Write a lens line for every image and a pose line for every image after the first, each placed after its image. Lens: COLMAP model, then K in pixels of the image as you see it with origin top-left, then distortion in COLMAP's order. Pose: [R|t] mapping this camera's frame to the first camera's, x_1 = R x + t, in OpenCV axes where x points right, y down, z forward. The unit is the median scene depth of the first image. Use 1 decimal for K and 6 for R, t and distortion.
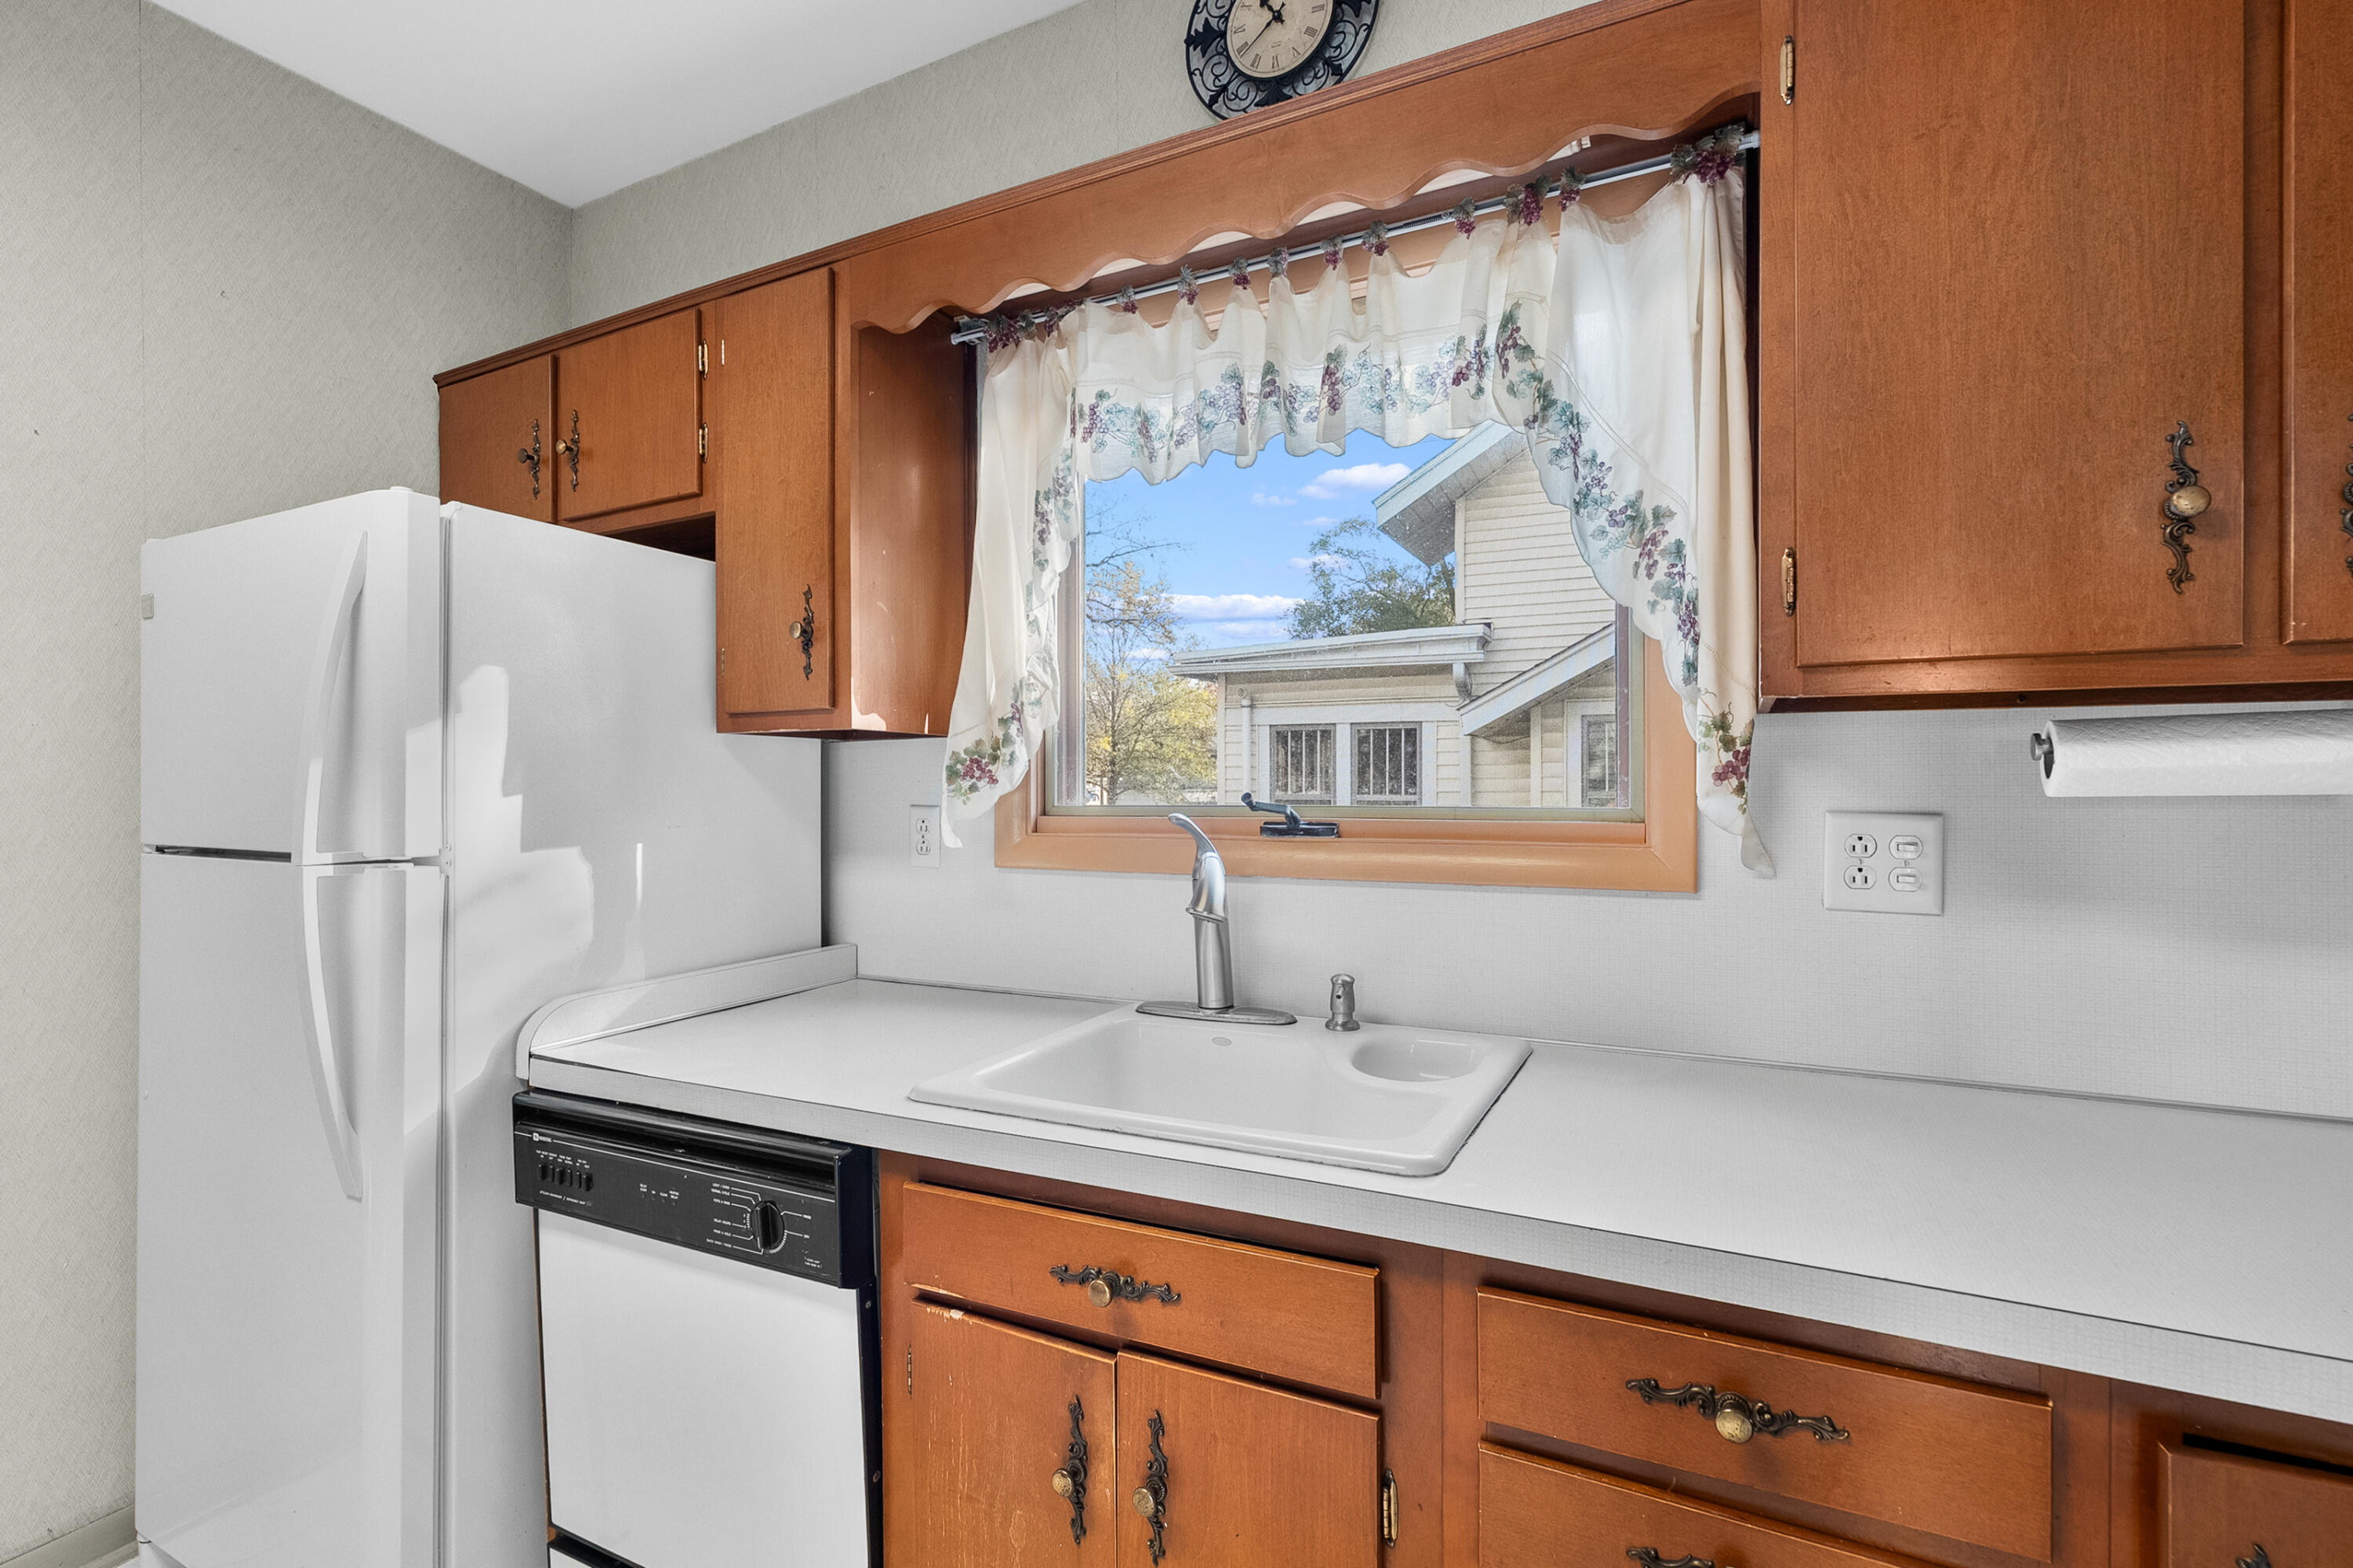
lens RADIAL K [[1073.9, 0, 1146.3], [0, 1073.9, 784.6], [0, 0, 1]] dist [-0.004730, 0.000175]
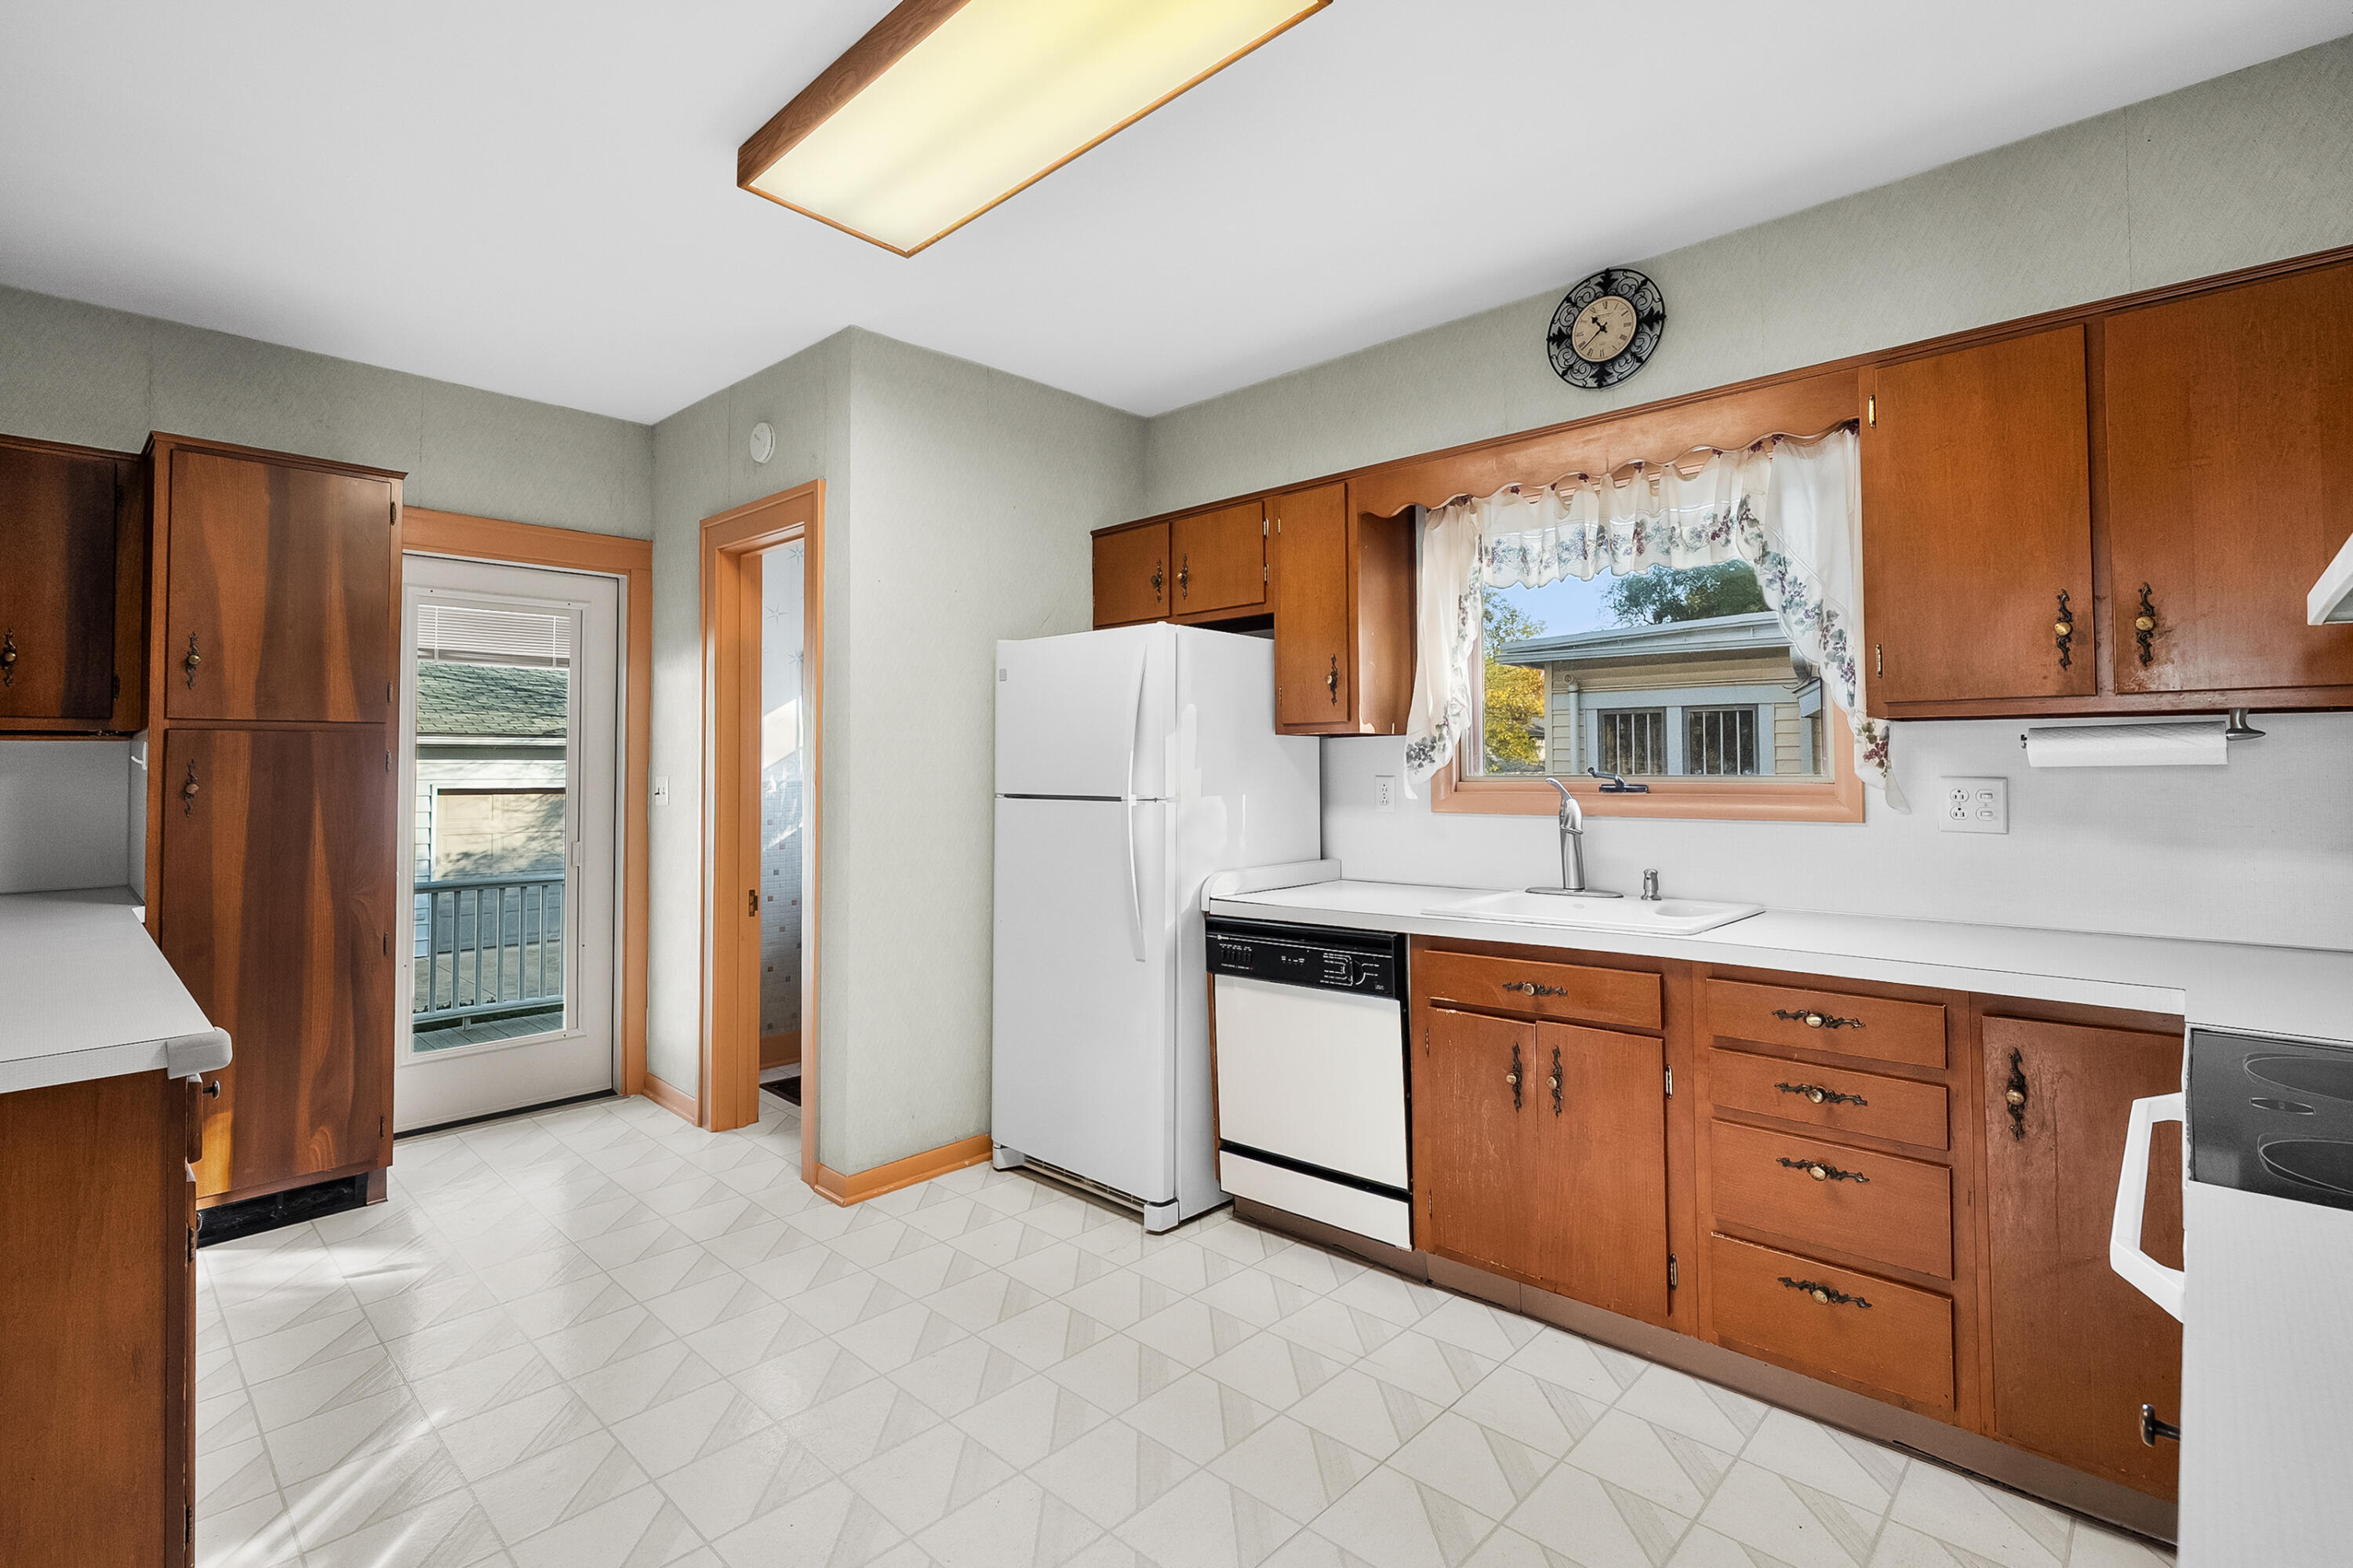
lens RADIAL K [[1073.9, 0, 1165.4], [0, 1073.9, 729.6], [0, 0, 1]] dist [-0.004730, 0.000175]
pose [[0.964448, -0.010194, -0.264076, -0.124752], [0.000892, 0.999376, -0.035318, 0.008178], [0.264271, 0.033827, 0.963855, -0.963674]]
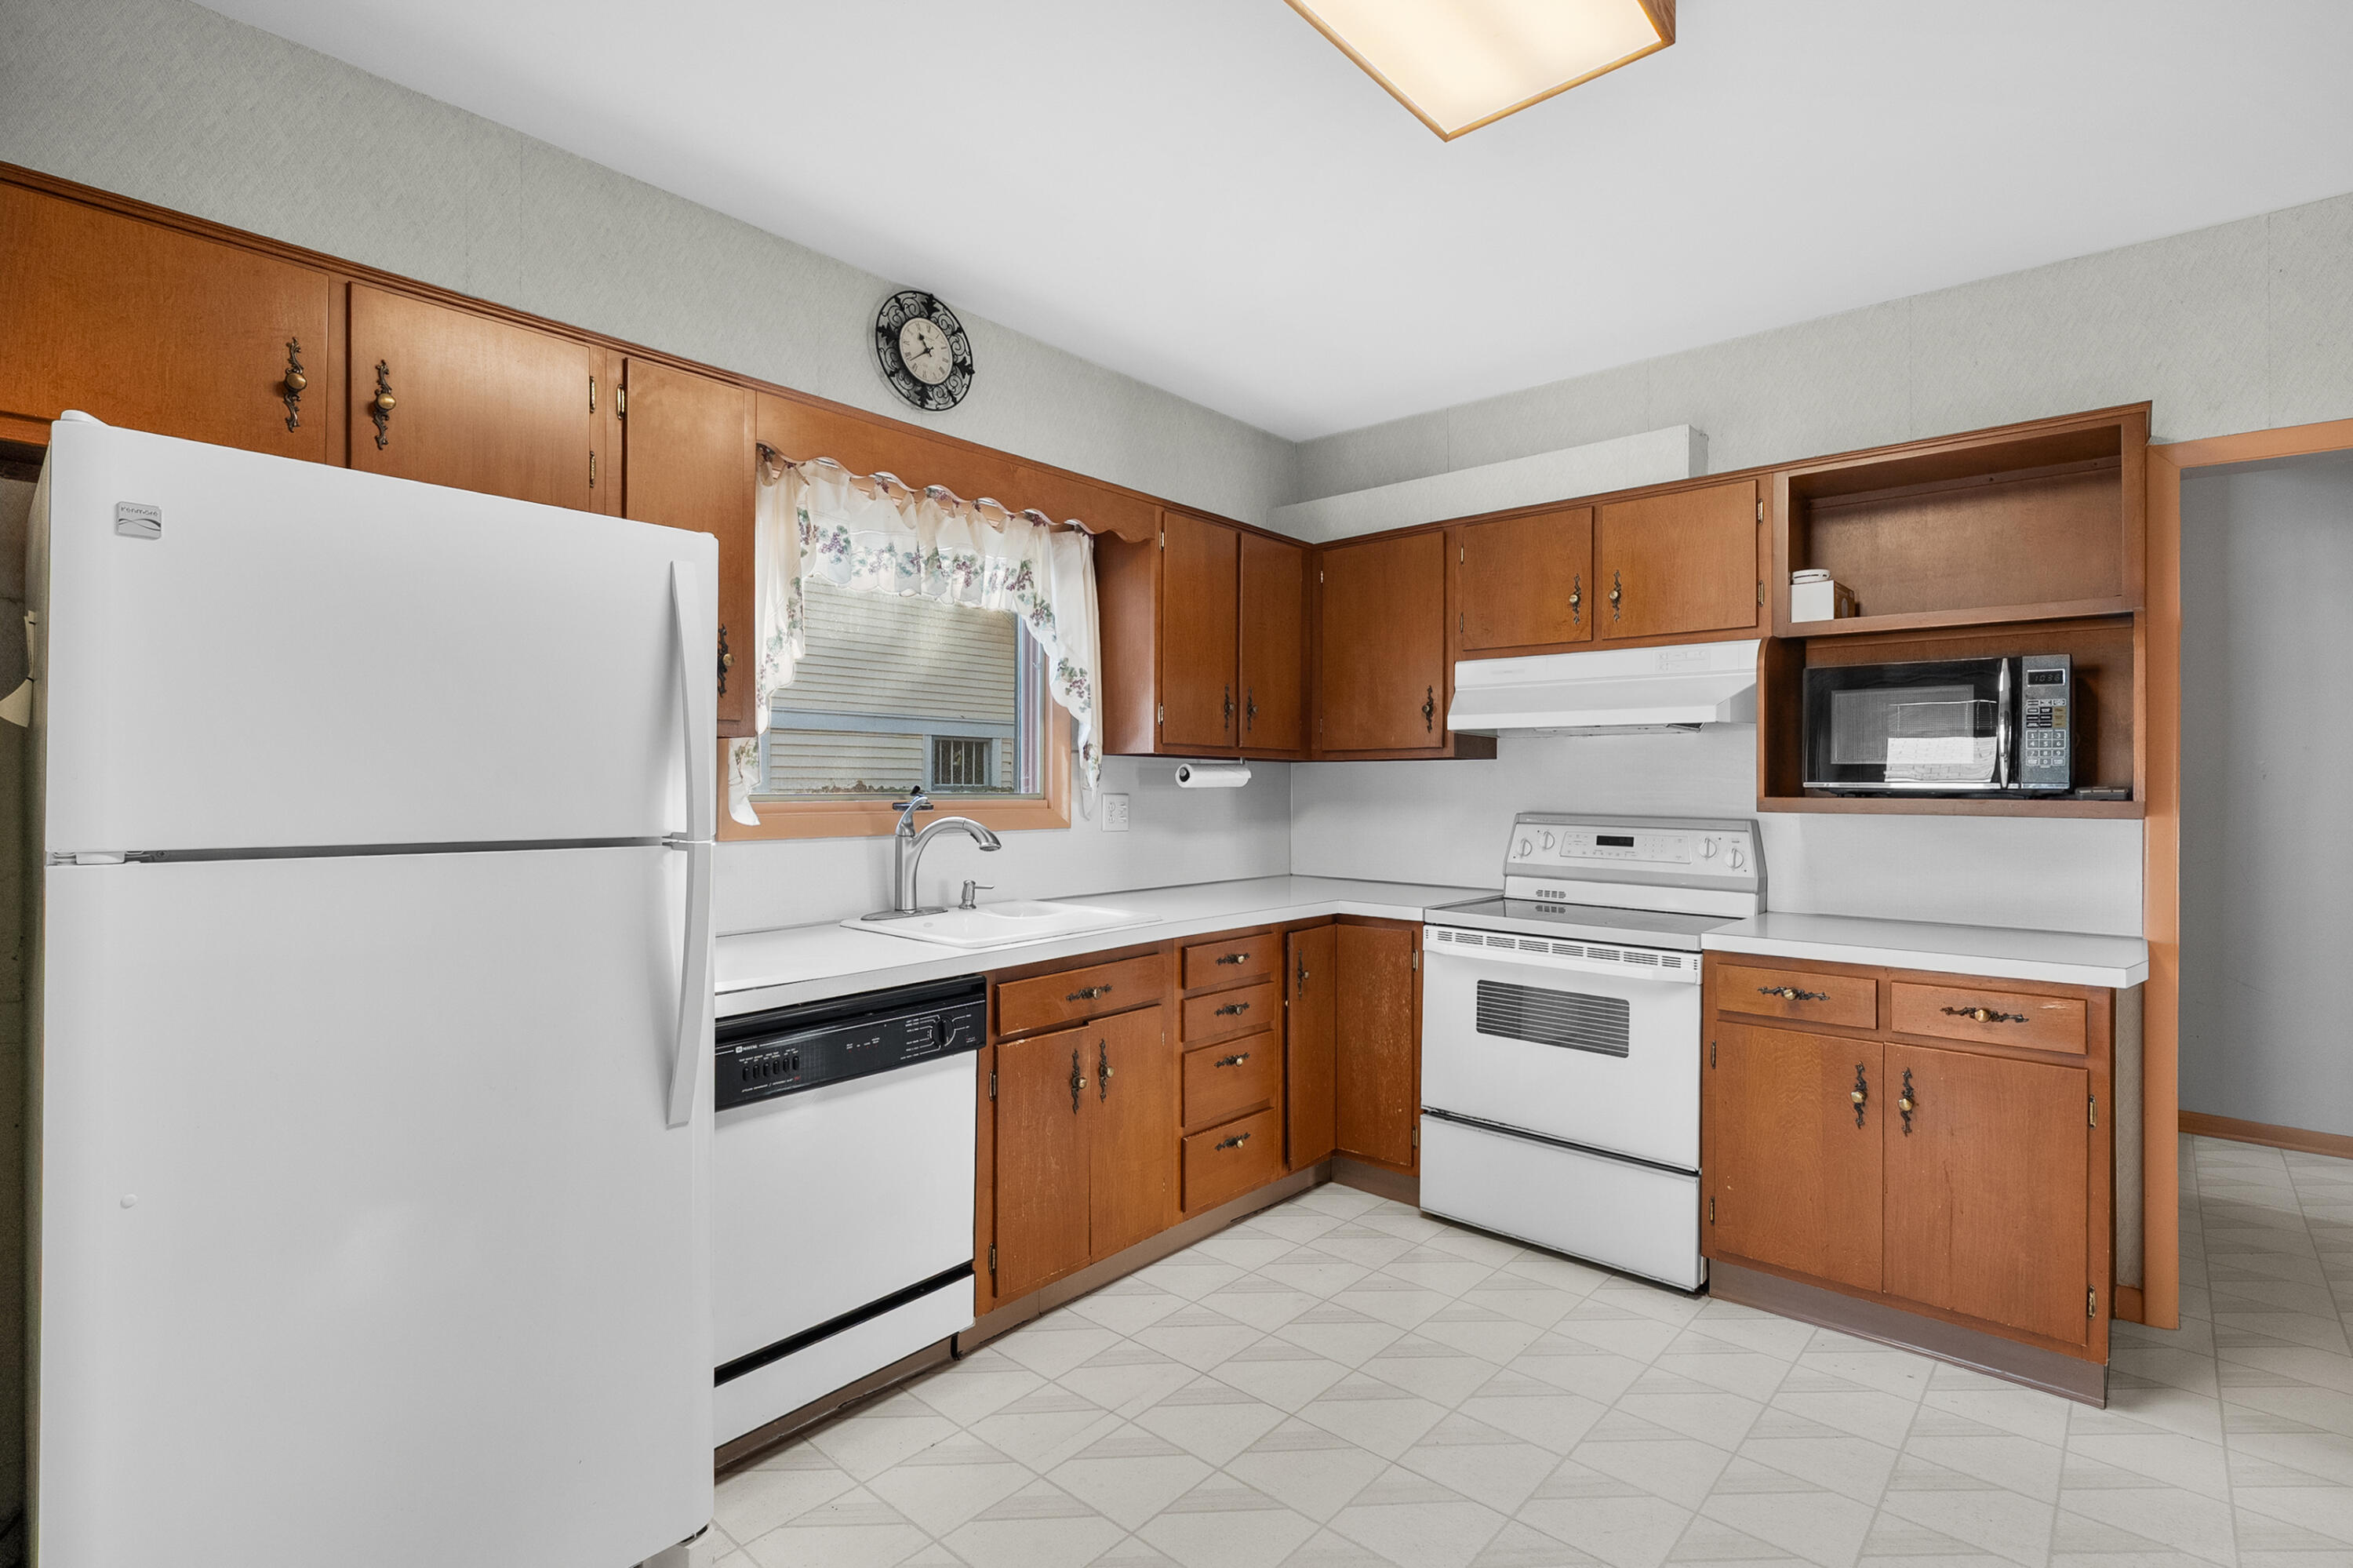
lens RADIAL K [[1073.9, 0, 1187.4], [0, 1073.9, 777.9], [0, 0, 1]] dist [-0.004730, 0.000175]
pose [[0.242667, 0.011848, 0.970037, -1.641438], [-0.006412, 0.999923, -0.010609, 0.011146], [-0.970089, -0.003645, 0.242724, 0.158114]]
